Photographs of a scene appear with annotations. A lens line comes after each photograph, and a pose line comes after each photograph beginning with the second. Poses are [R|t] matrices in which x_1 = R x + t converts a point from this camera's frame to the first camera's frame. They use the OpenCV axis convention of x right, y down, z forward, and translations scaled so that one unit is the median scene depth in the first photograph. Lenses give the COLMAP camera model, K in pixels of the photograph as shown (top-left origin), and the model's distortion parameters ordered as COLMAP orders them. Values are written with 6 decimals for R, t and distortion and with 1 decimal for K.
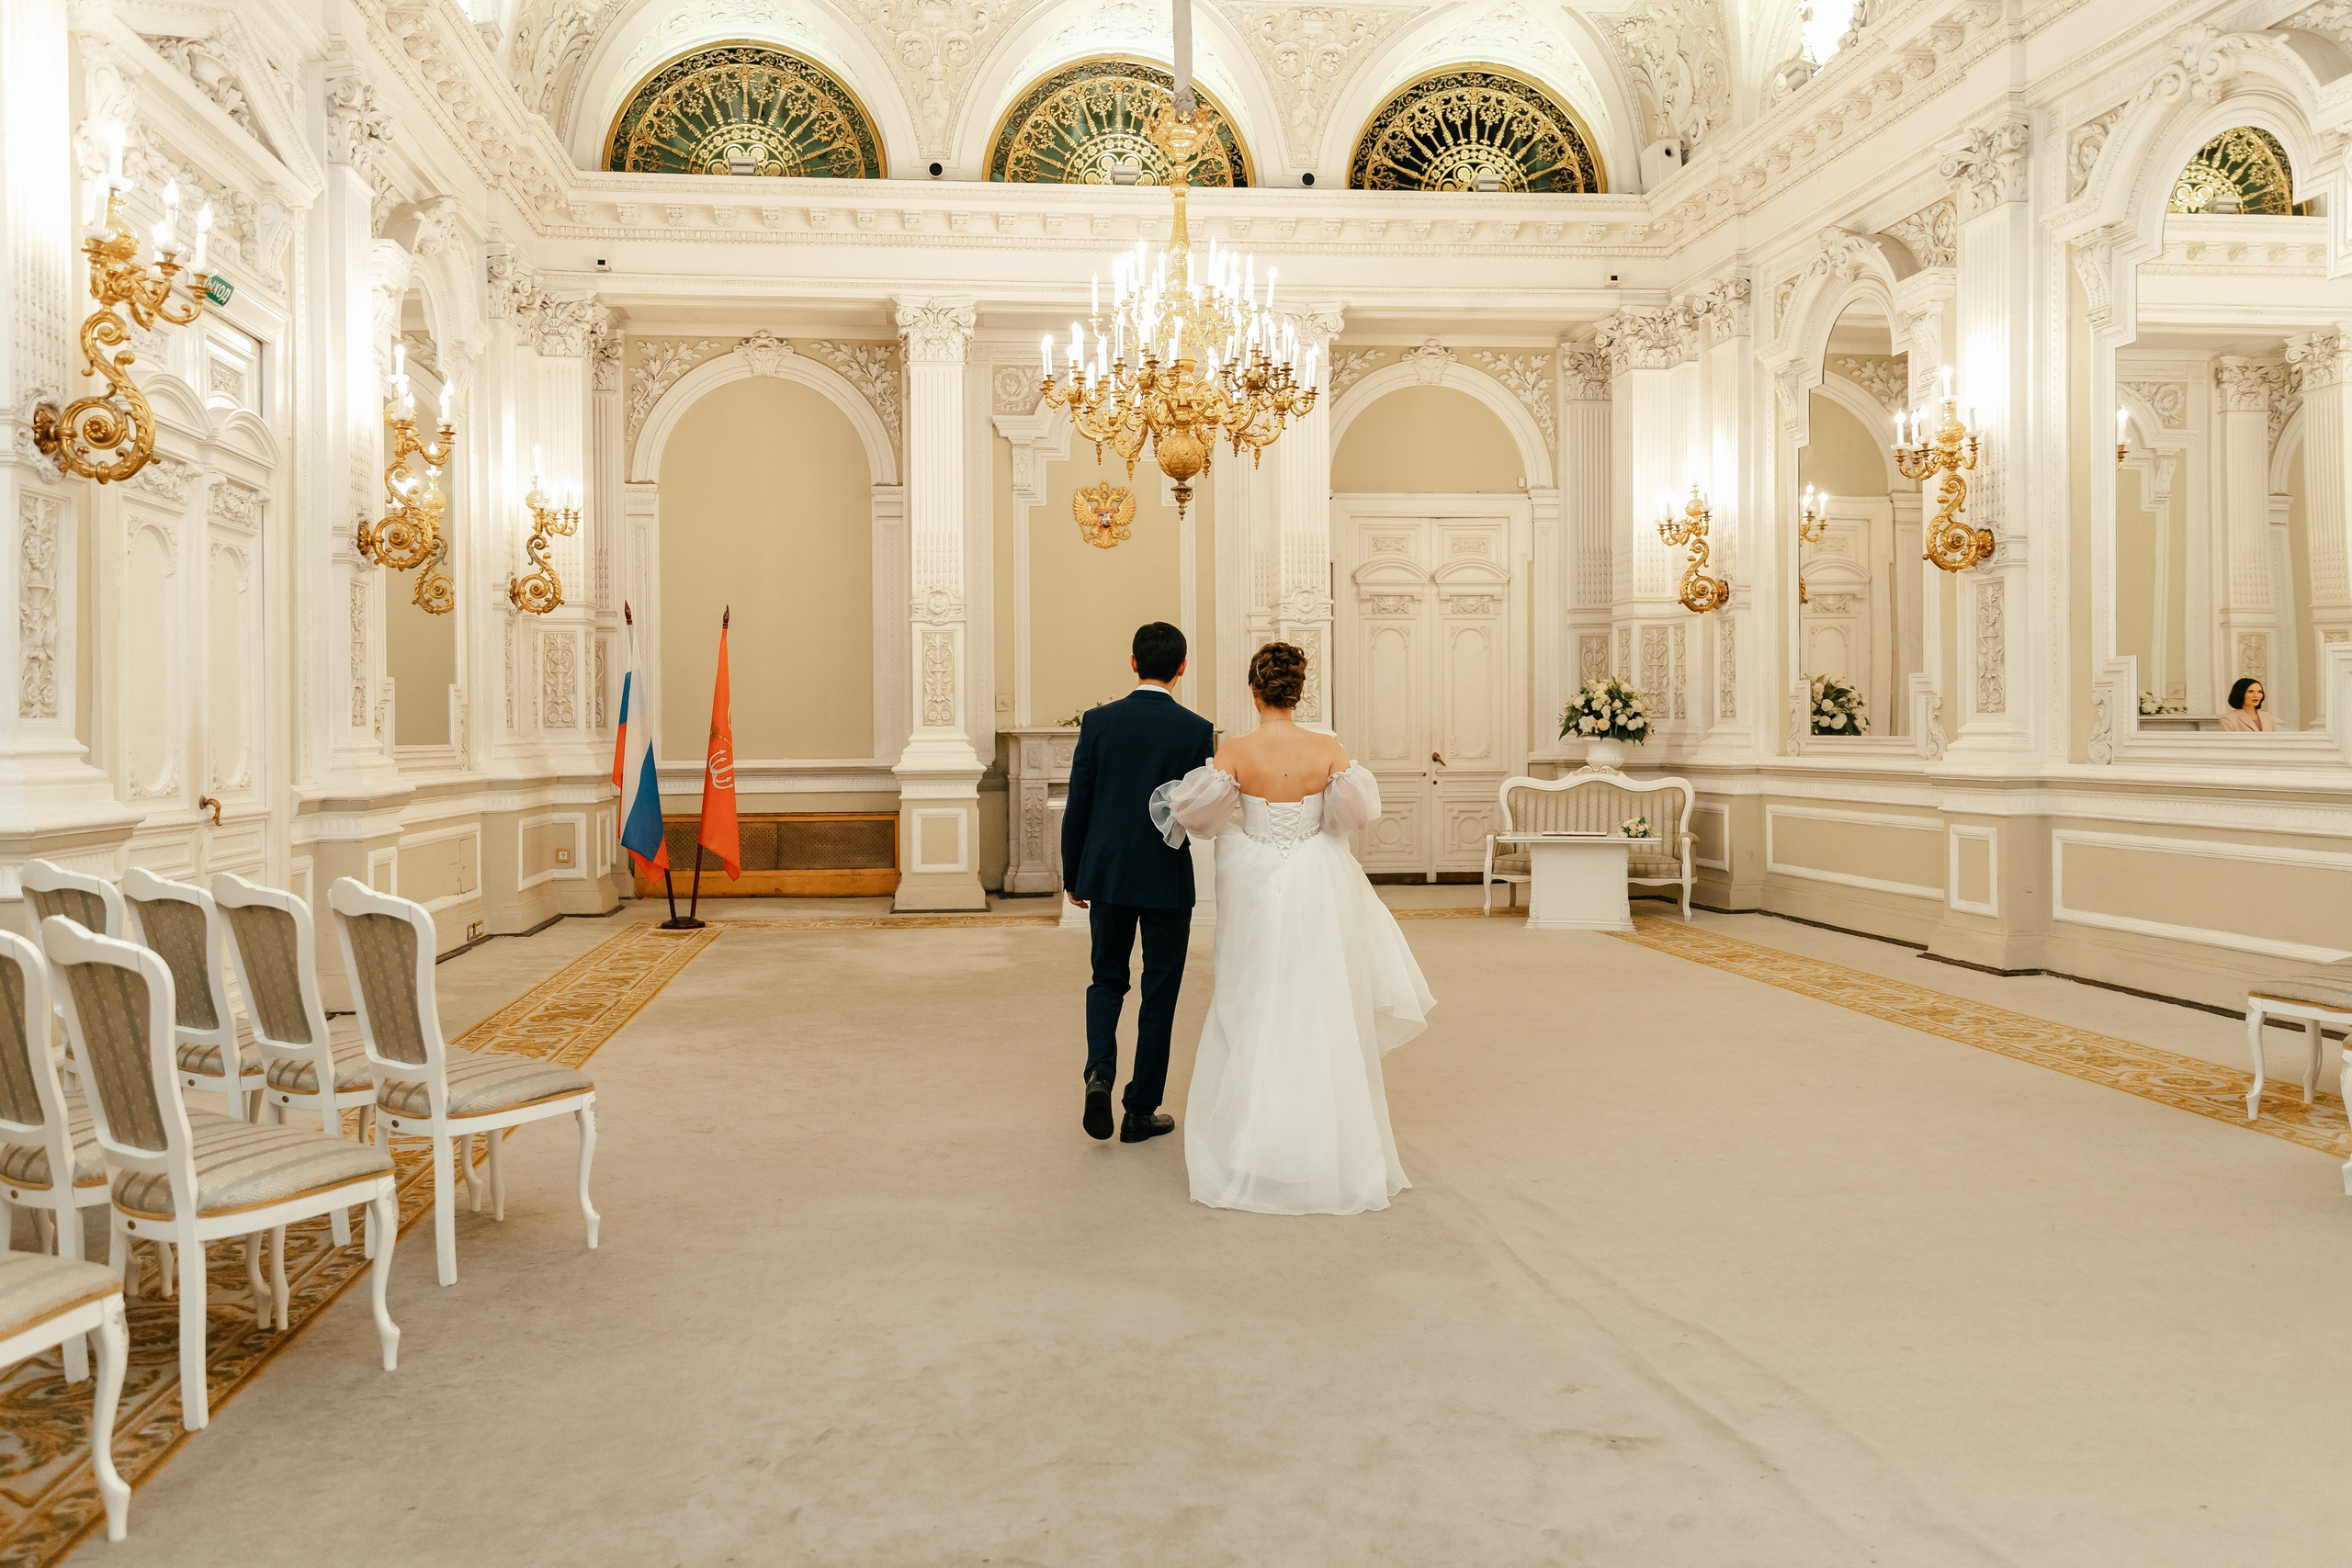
lens RADIAL K [[1707.1, 0, 1158.1], [0, 1707.1, 773.4], [0, 0, 1]] dist [0.008349, -0.001247]
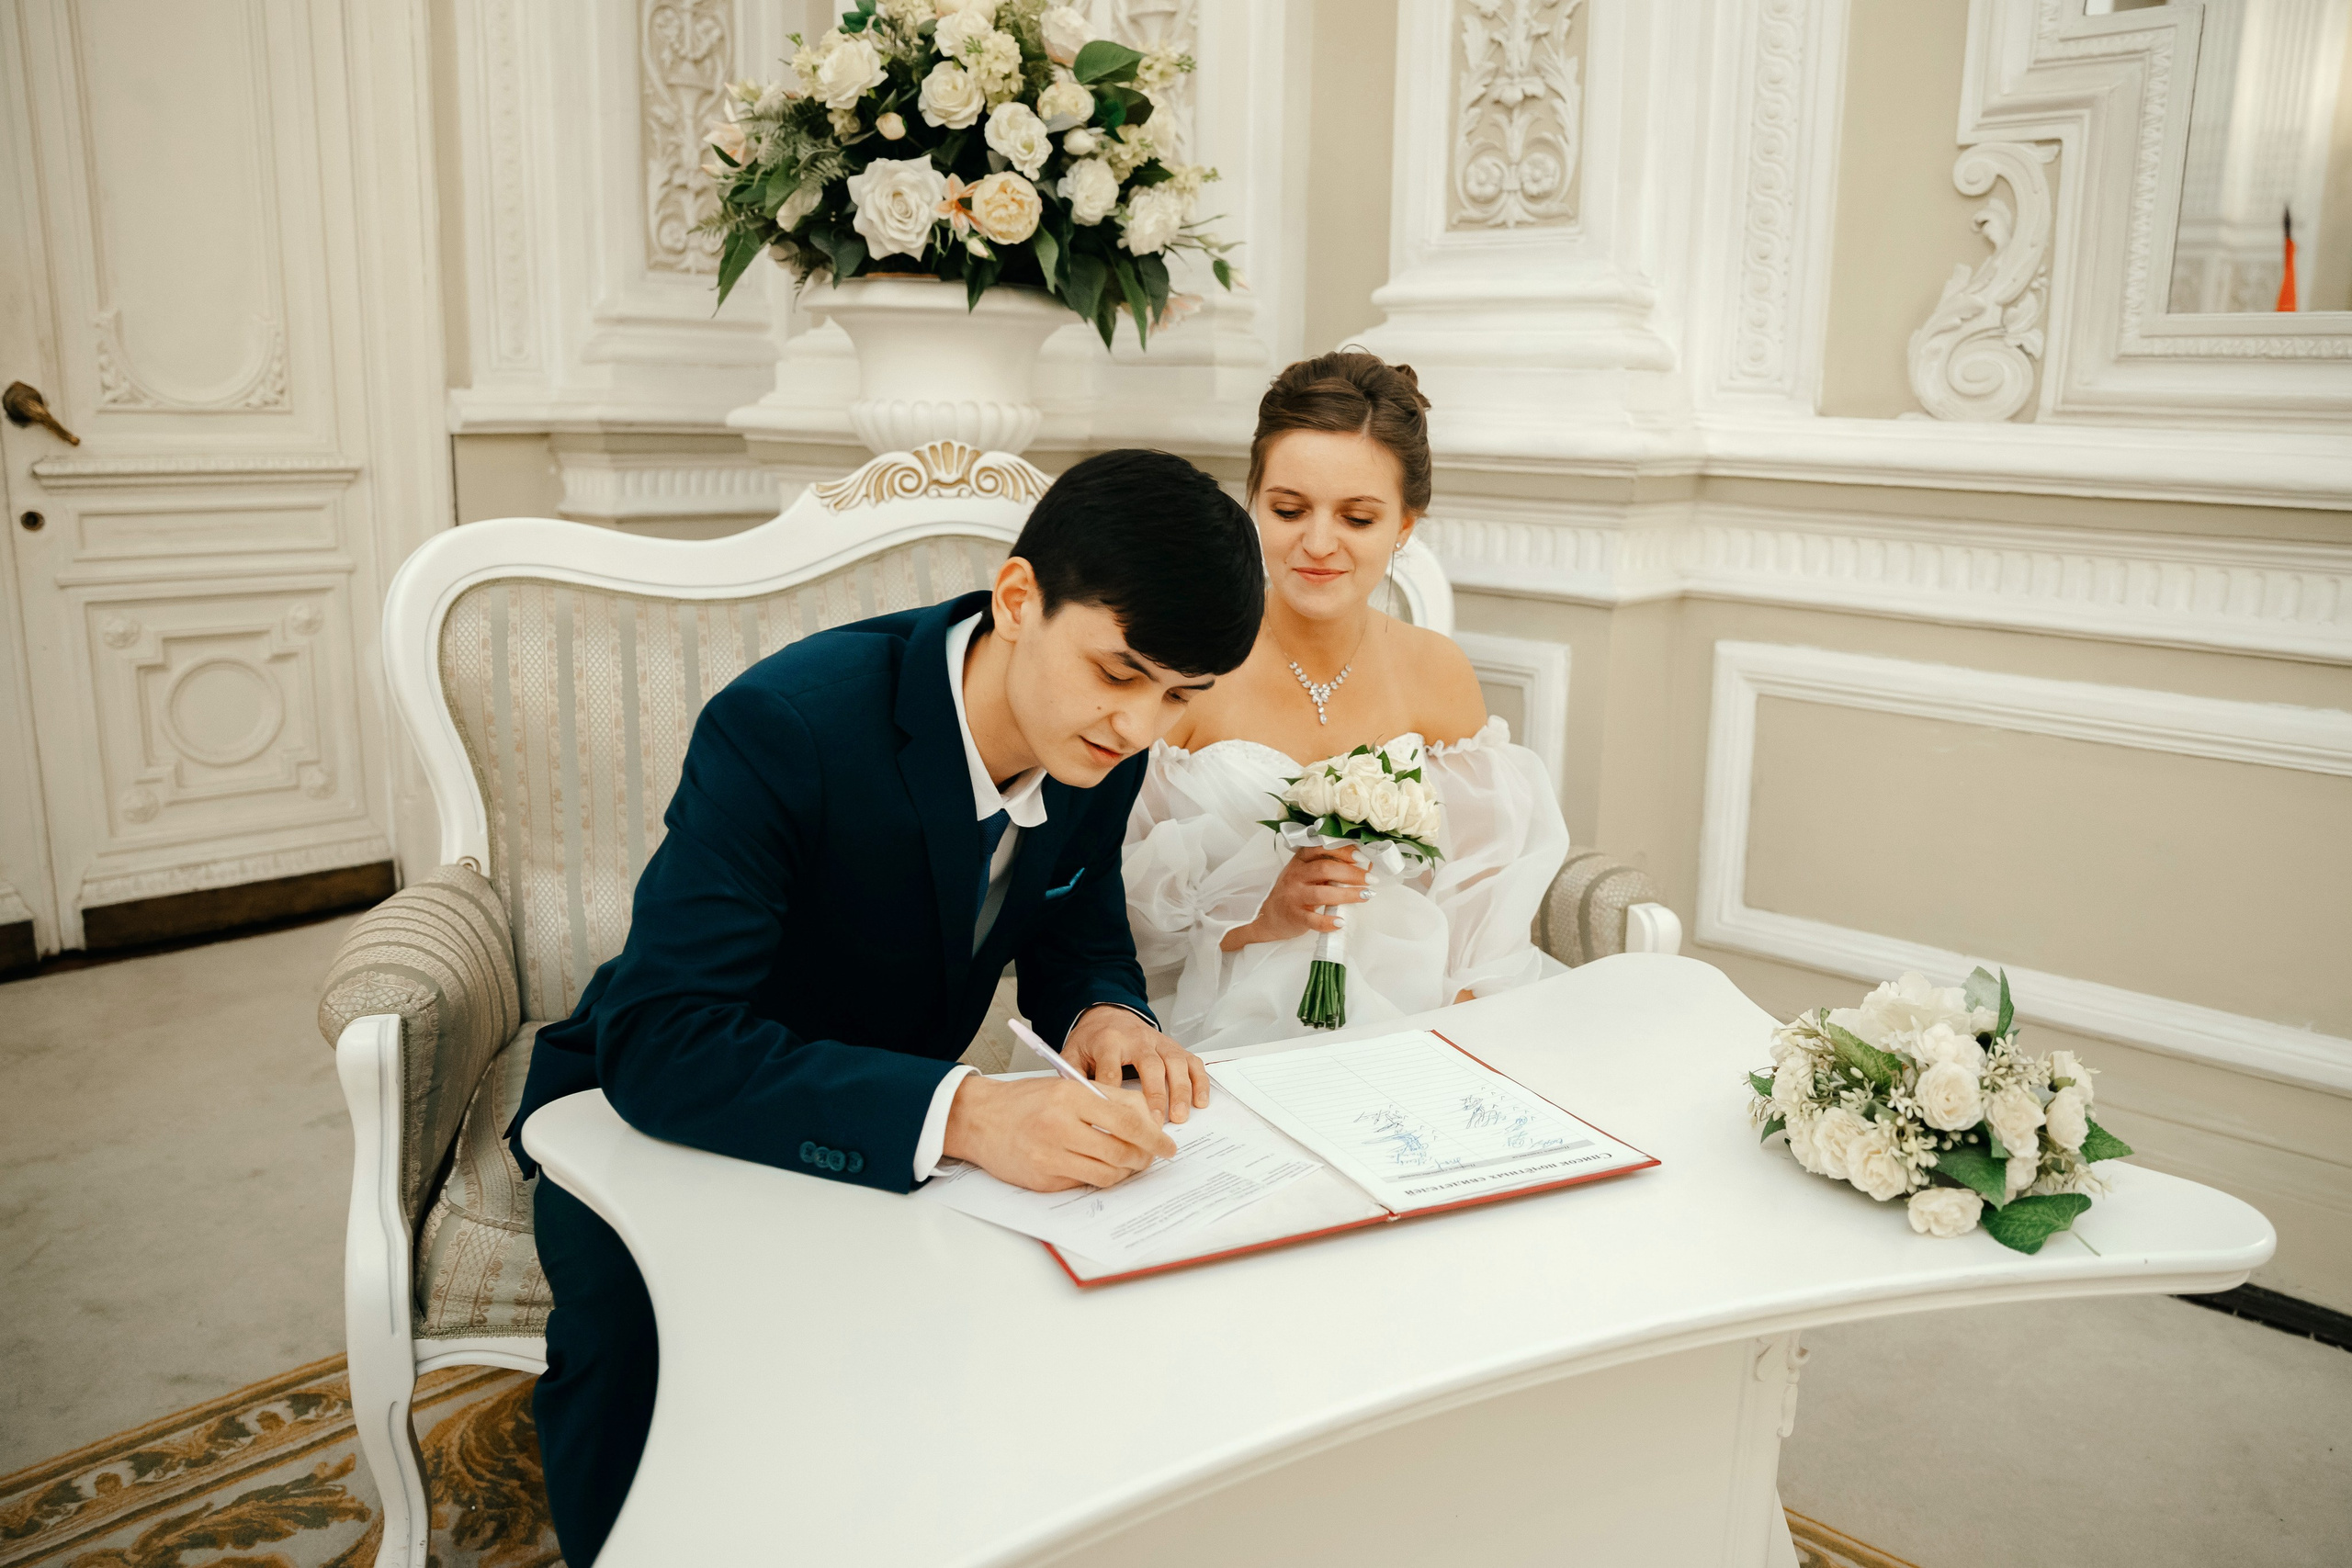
lens RADIAL K [[1700.8, 0, 1186.5], [0, 1700.8, 760.5], [0, 0, 1]] dist [-0.049265, 0.031297]
pose [[0.774592, -0.108821, 0.623030, 0.161459], [-0.007748, 0.983380, 0.181394, -0.005101], [-0.632414, -0.145334, 0.760875, 0.846314]]
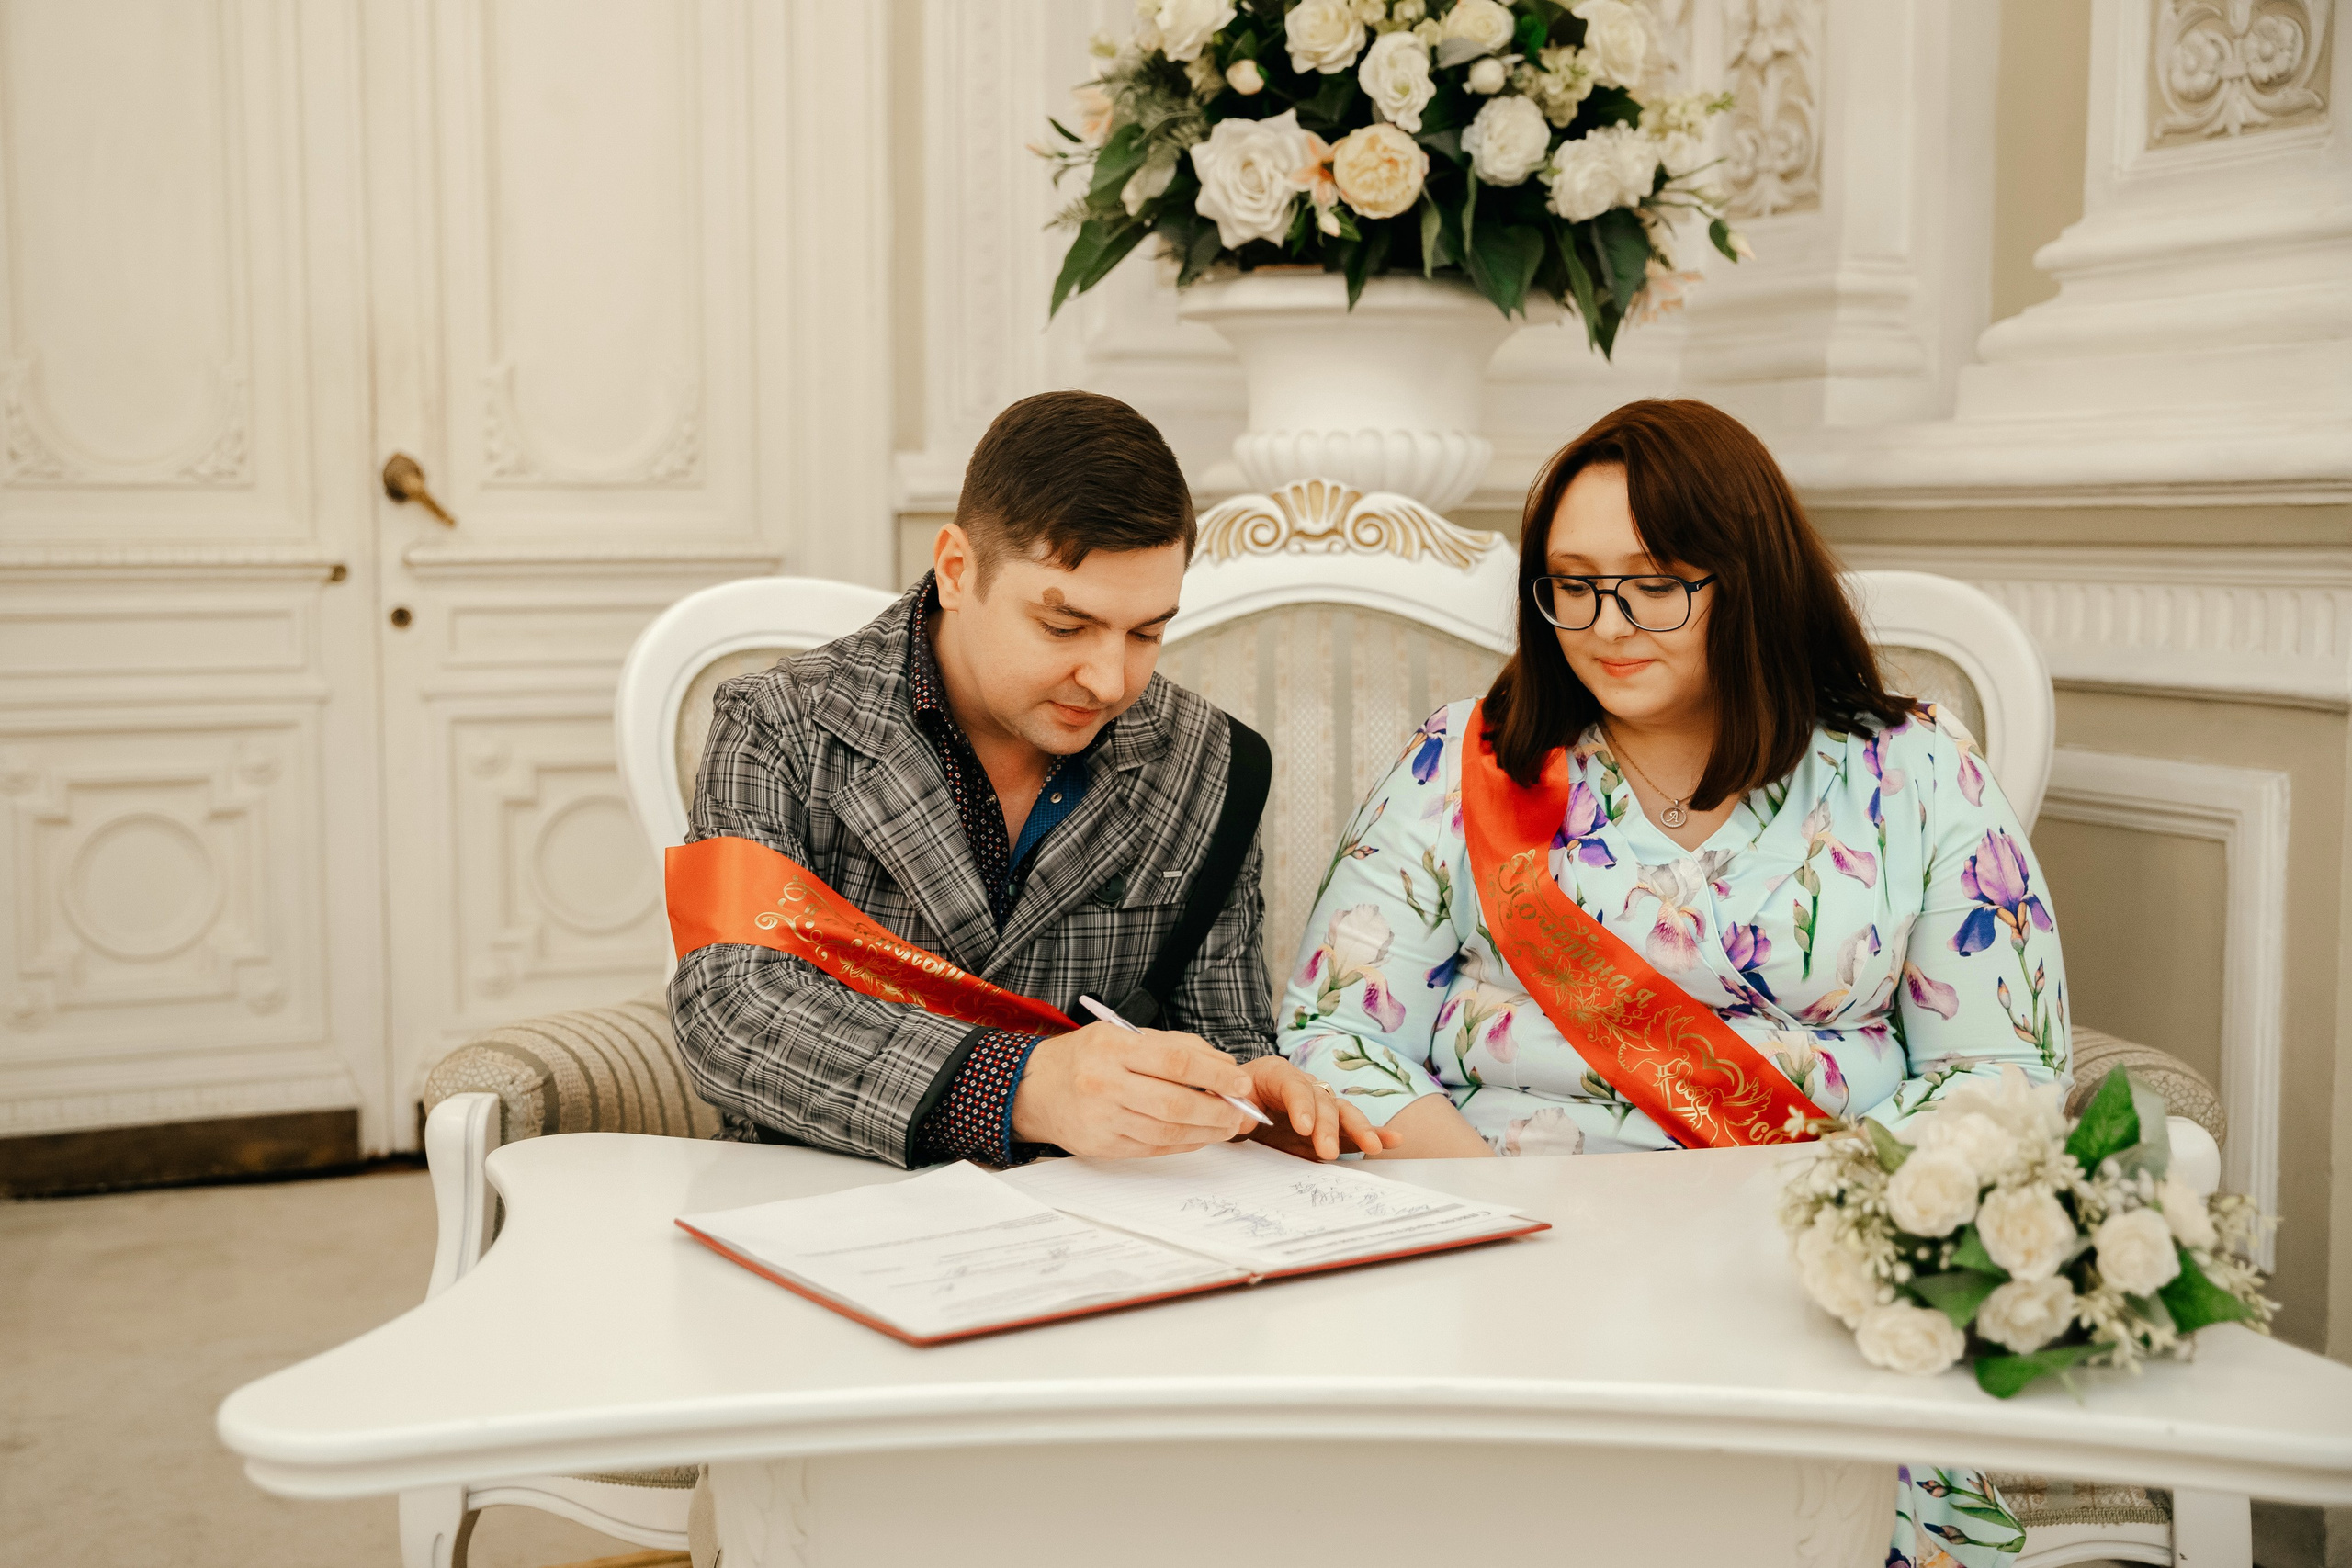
lens RADIAL K [[2863.9, 0, 1176.1], [0, 2863.9, 799.5], [0, 0, 1]] dist [0.121457, 0.000000]
pose [[0.963820, -0.025143, 0.265366, 0.184575], [0.005649, 0.997244, 0.073971, 0.002915], [-0.266494, -0.069796, 0.961306, 0.783381]]
